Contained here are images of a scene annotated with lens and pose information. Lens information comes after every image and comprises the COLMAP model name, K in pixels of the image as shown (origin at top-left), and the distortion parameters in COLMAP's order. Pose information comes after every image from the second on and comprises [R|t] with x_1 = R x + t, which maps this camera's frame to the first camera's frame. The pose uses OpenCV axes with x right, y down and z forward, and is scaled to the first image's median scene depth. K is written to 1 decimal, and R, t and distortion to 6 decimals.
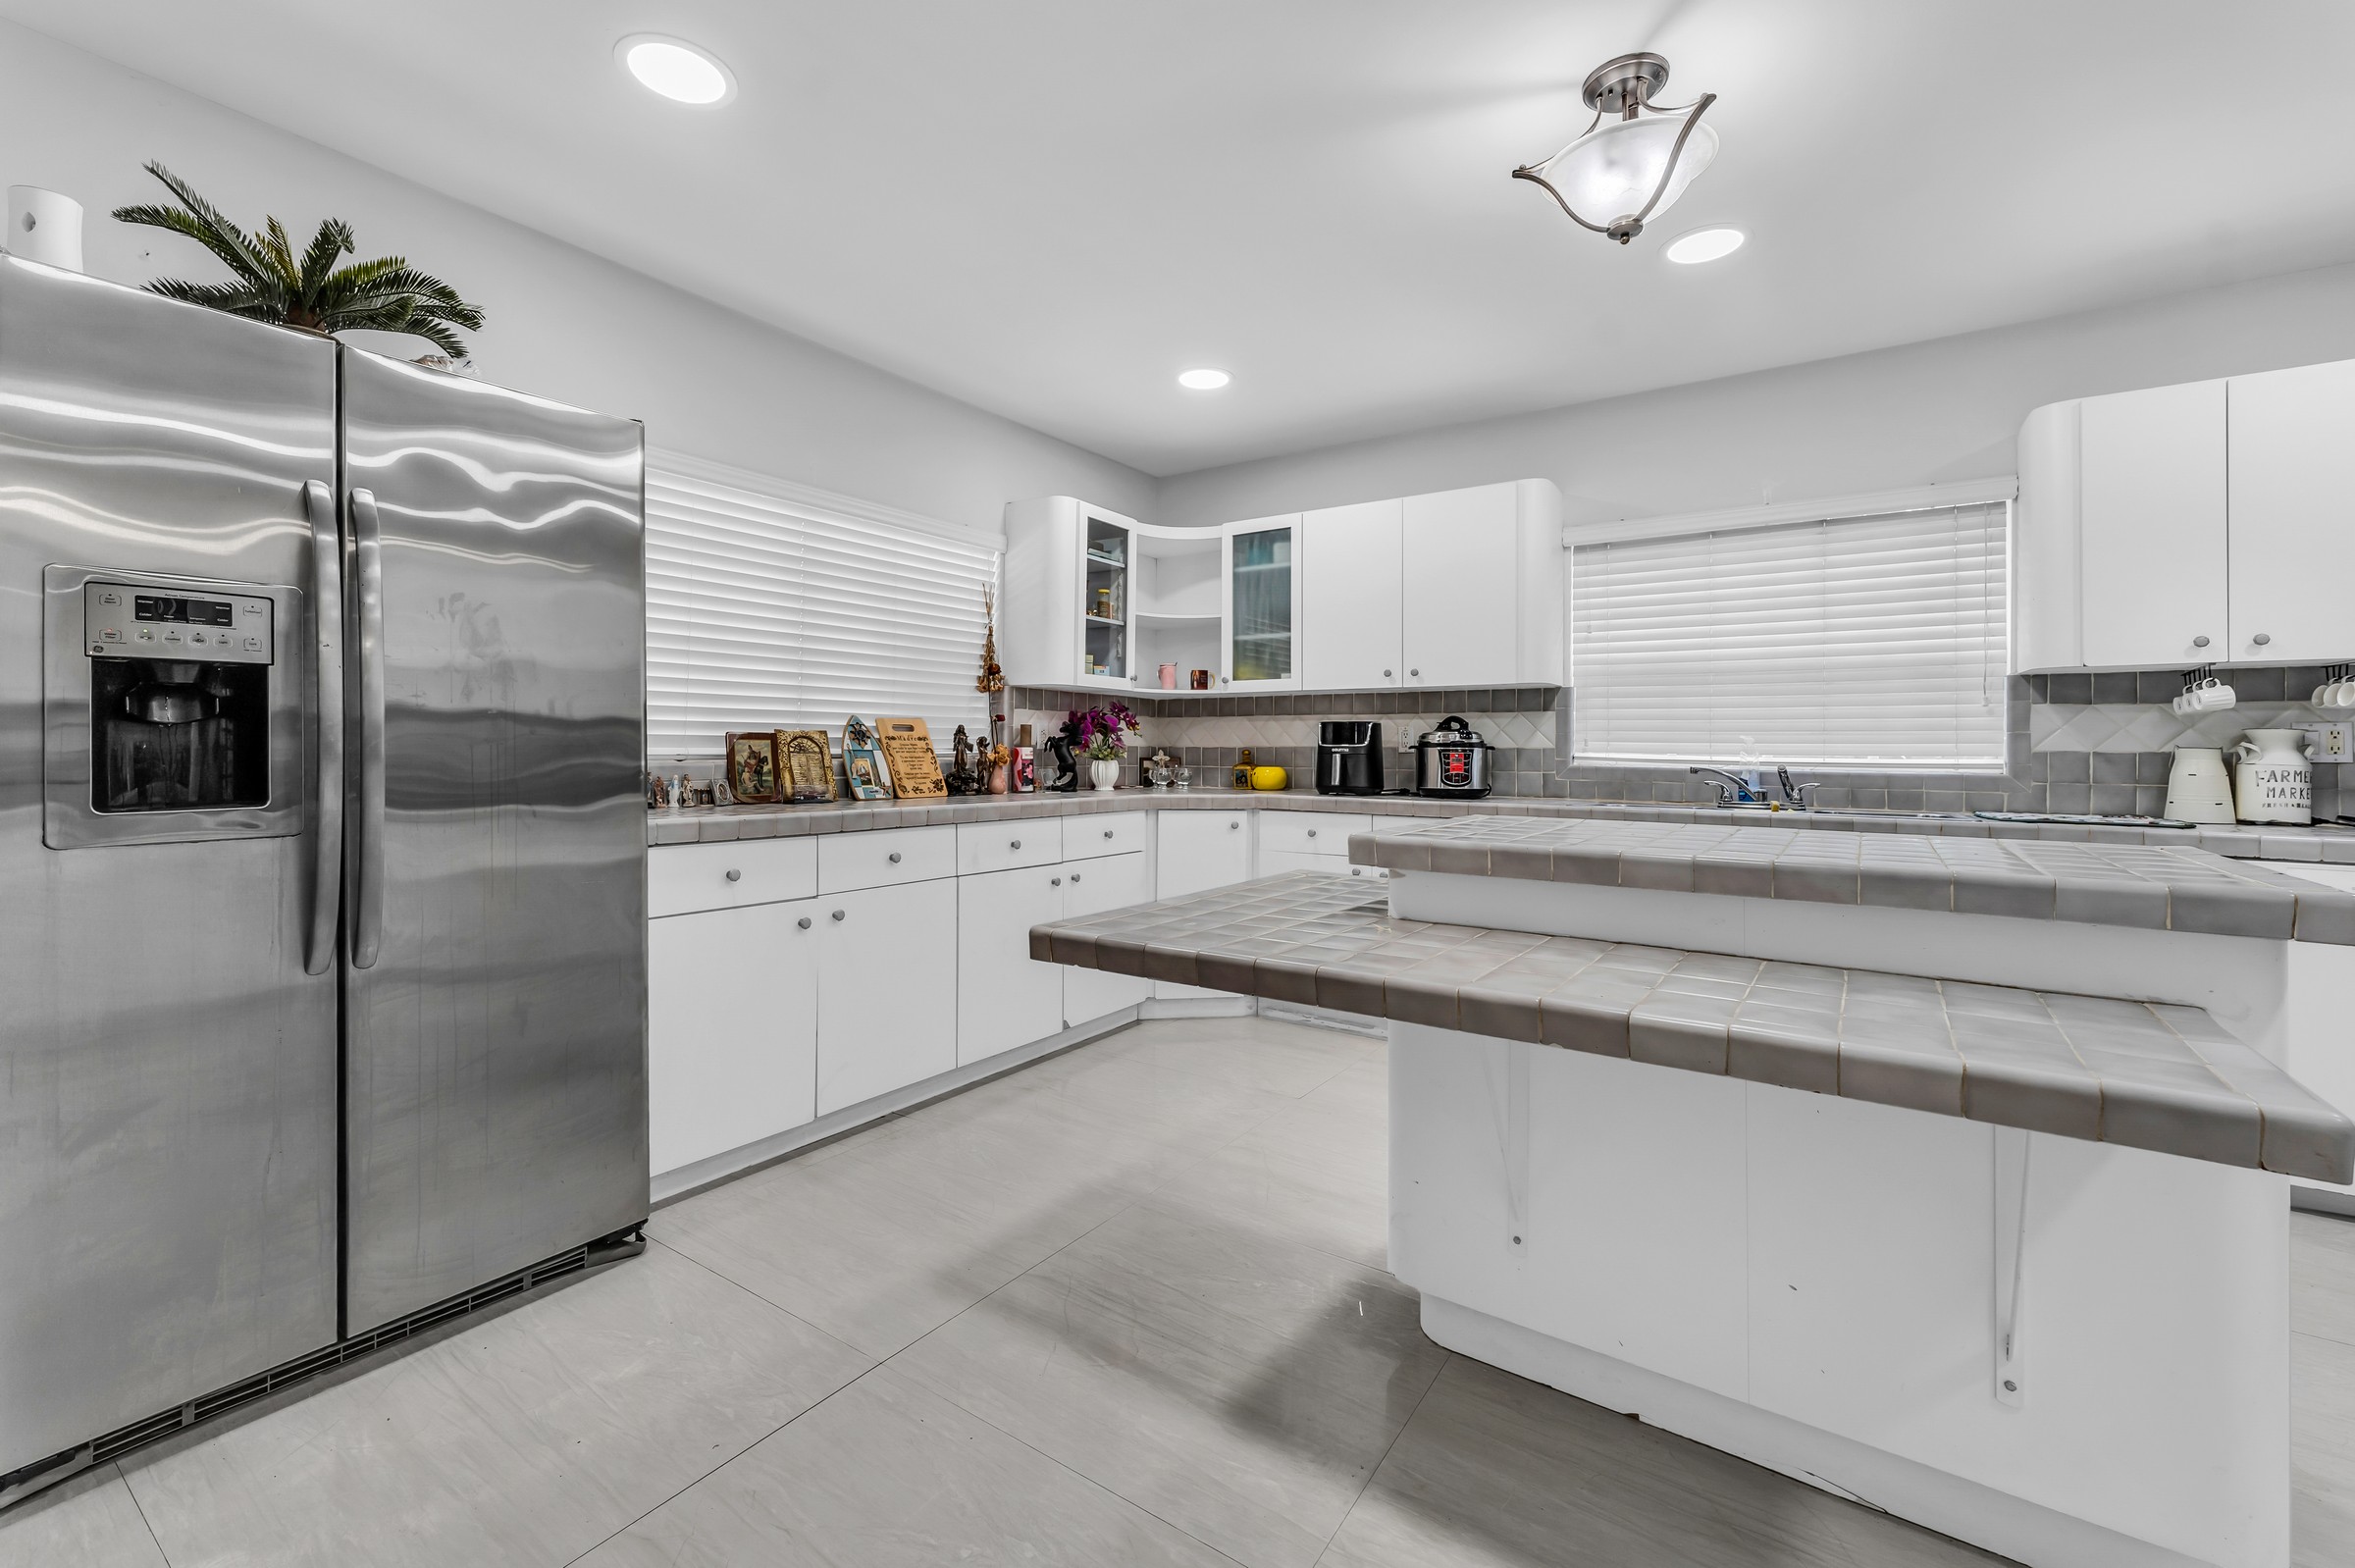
lens RADIAL K [[969.5, 0, 1161.2], [0, 969.5, 744.6], [0, 0, 1]] dist [0.003095, -0.000374]
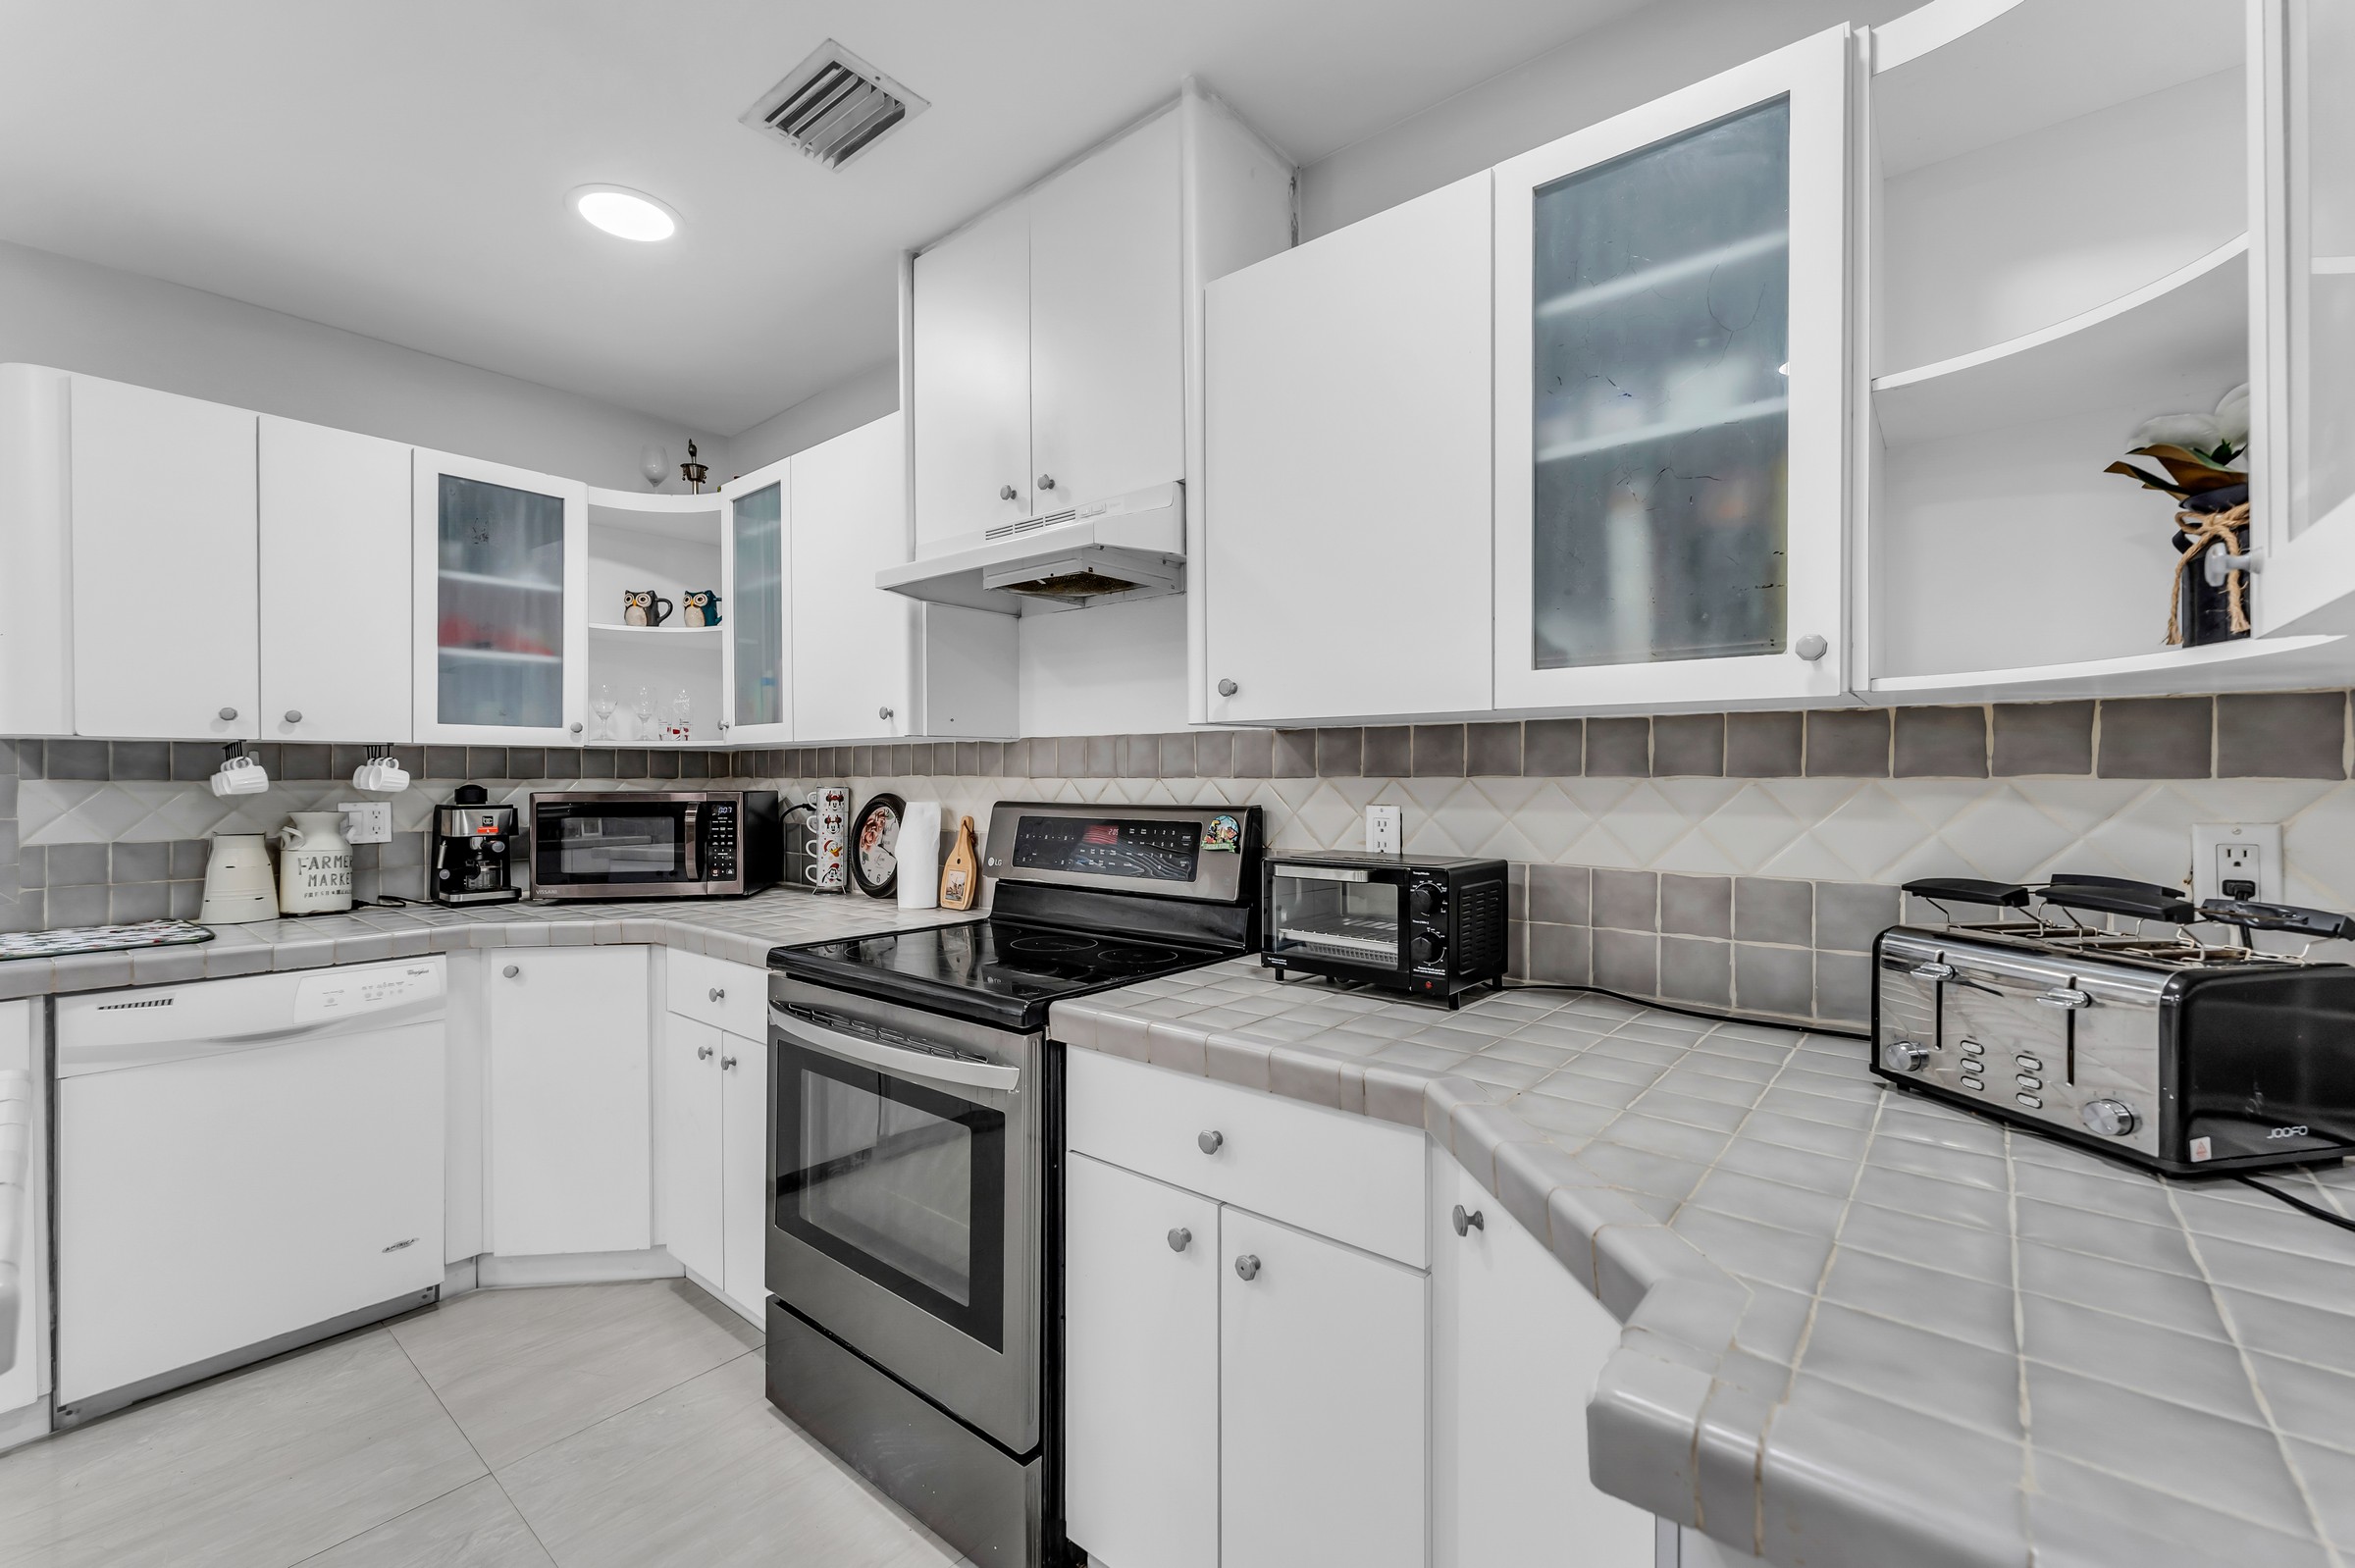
lens RADIAL K [[969.5, 0, 1173.1], [0, 969.5, 776.8], [0, 0, 1]] dist [0.003095, -0.000374]
pose [[0.088807, -0.008728, 0.996011, 0.206684], [-0.003399, 0.999953, 0.009066, -0.042708], [-0.996043, -0.004191, 0.088773, 0.073342]]
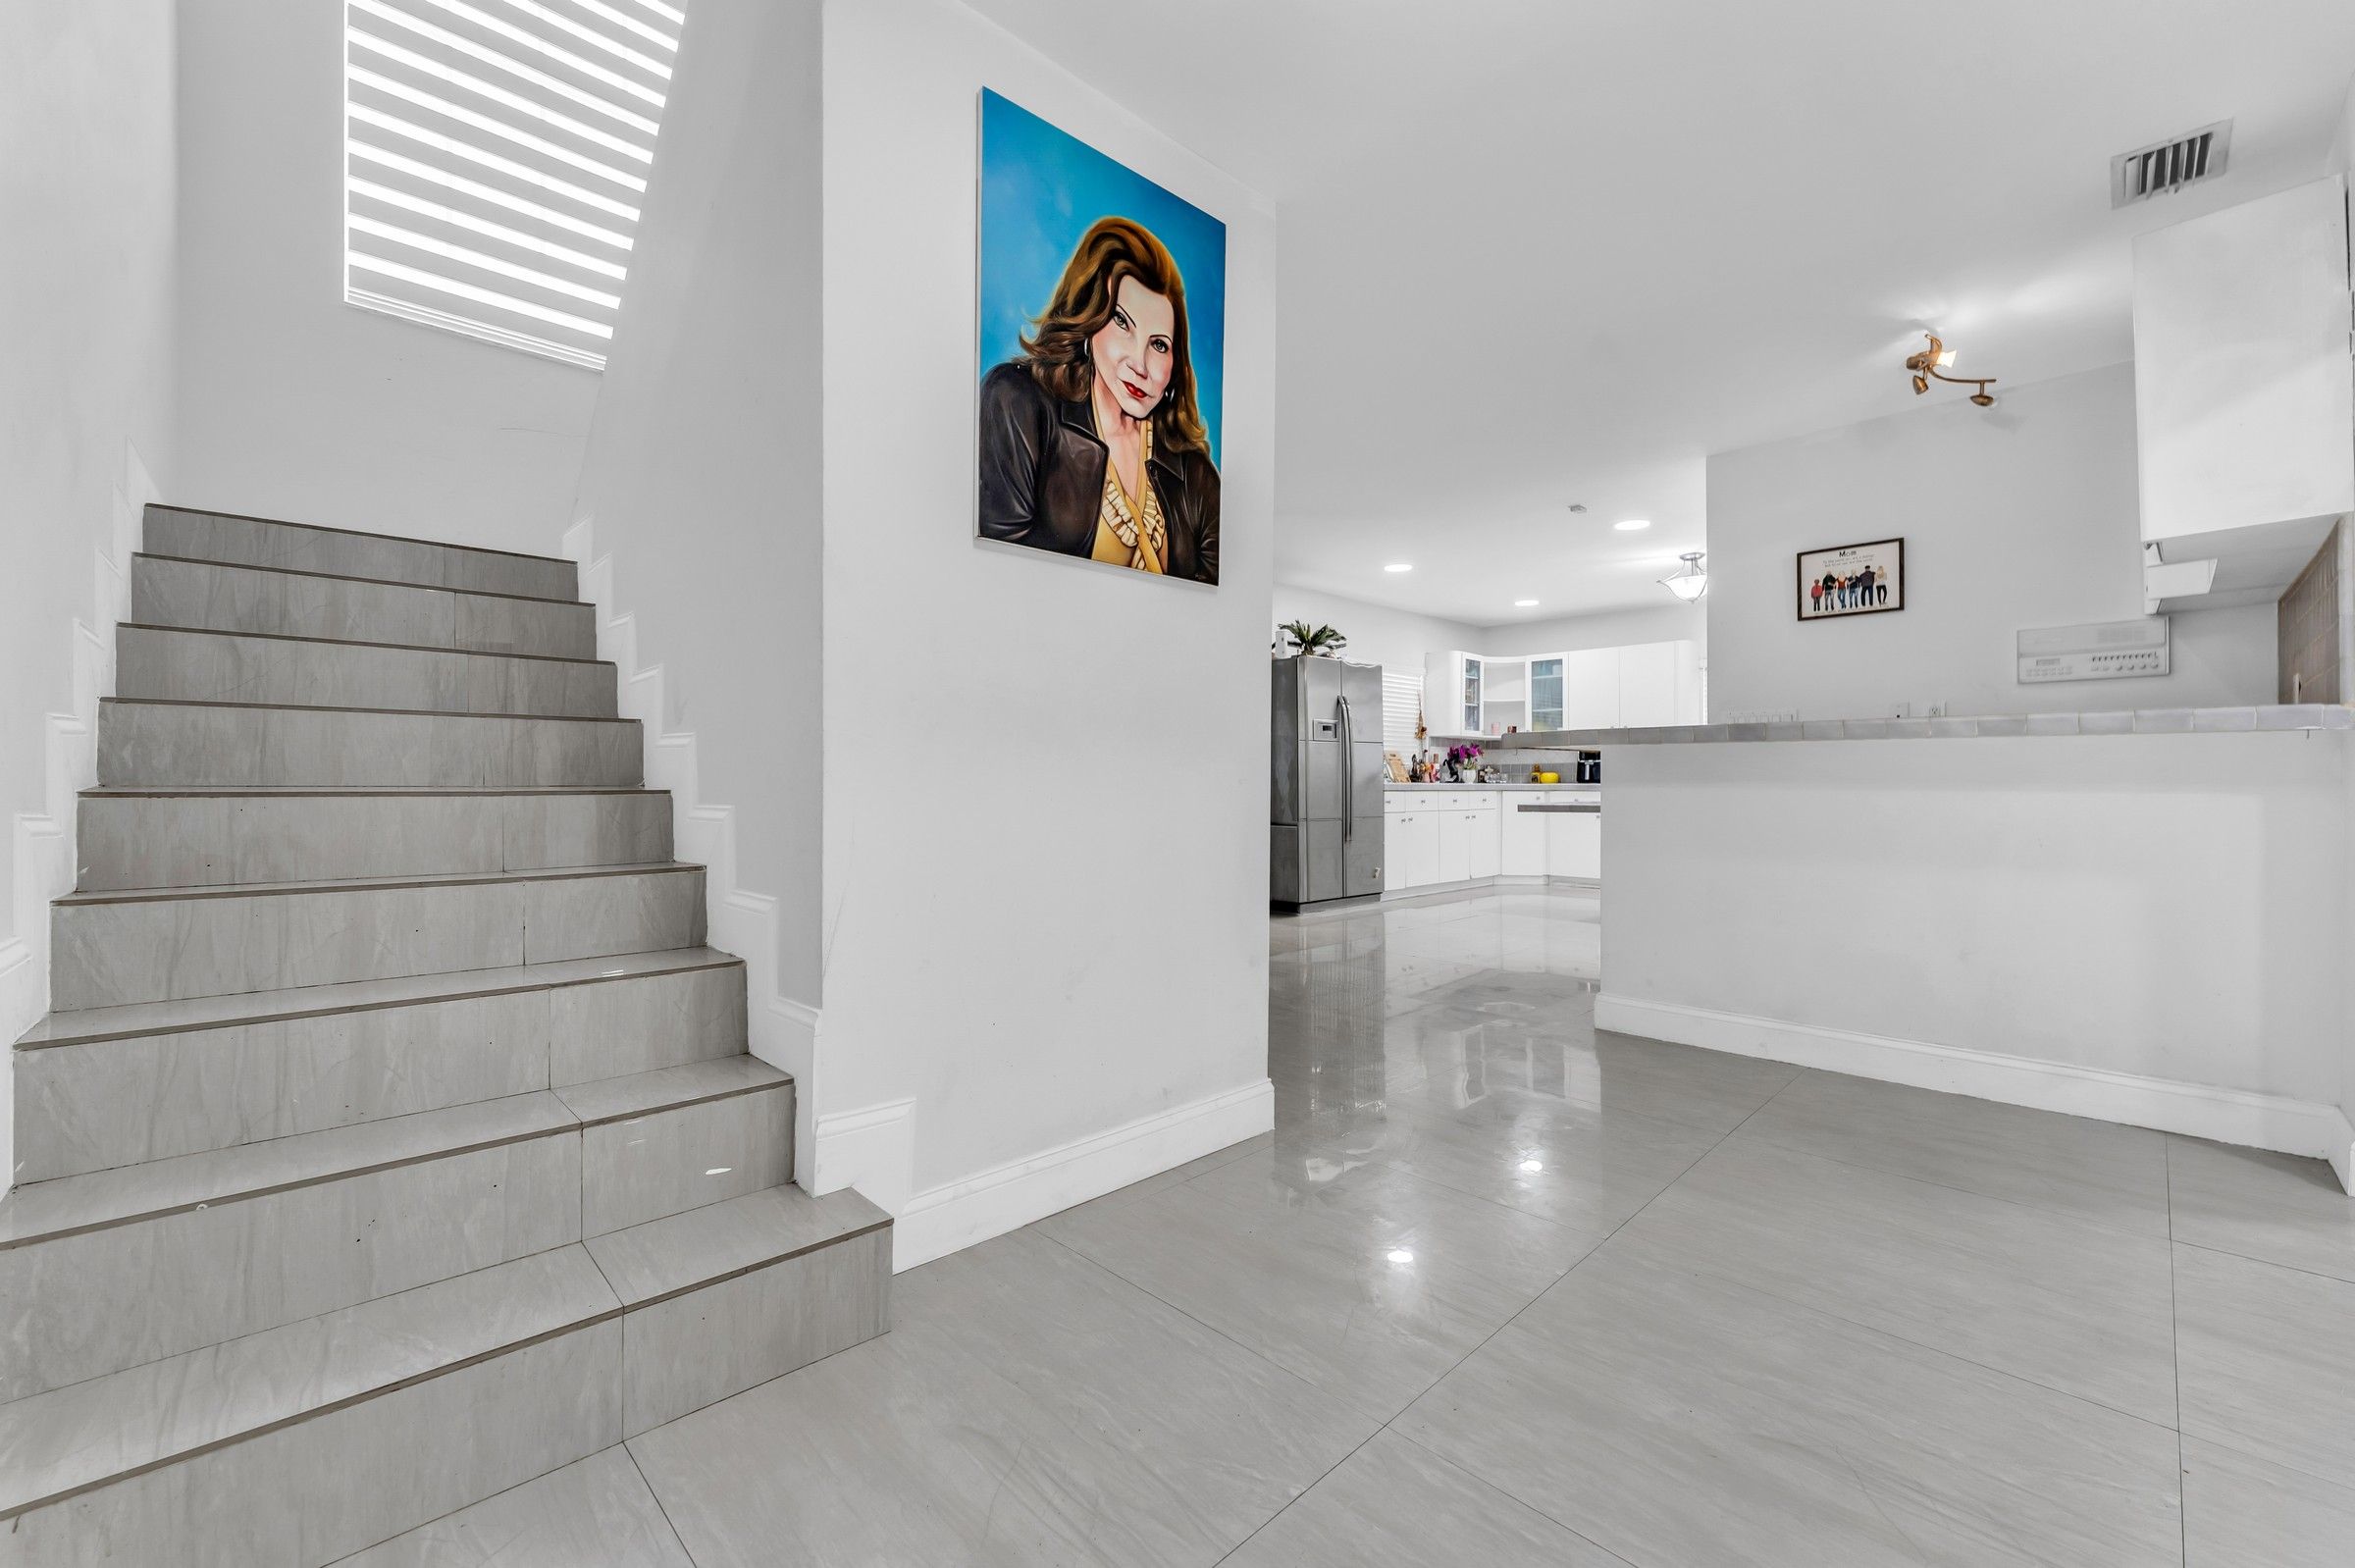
lens RADIAL K [[969.5, 0, 1172.5], [0, 969.5, 789.8], [0, 0, 1]] dist [0.003095, -0.000374]
pose [[0.983439, -0.007422, -0.181086, -0.350278], [0.009546, 0.999895, 0.010860, 0.034226], [0.180986, -0.012409, 0.983407, -1.348376]]
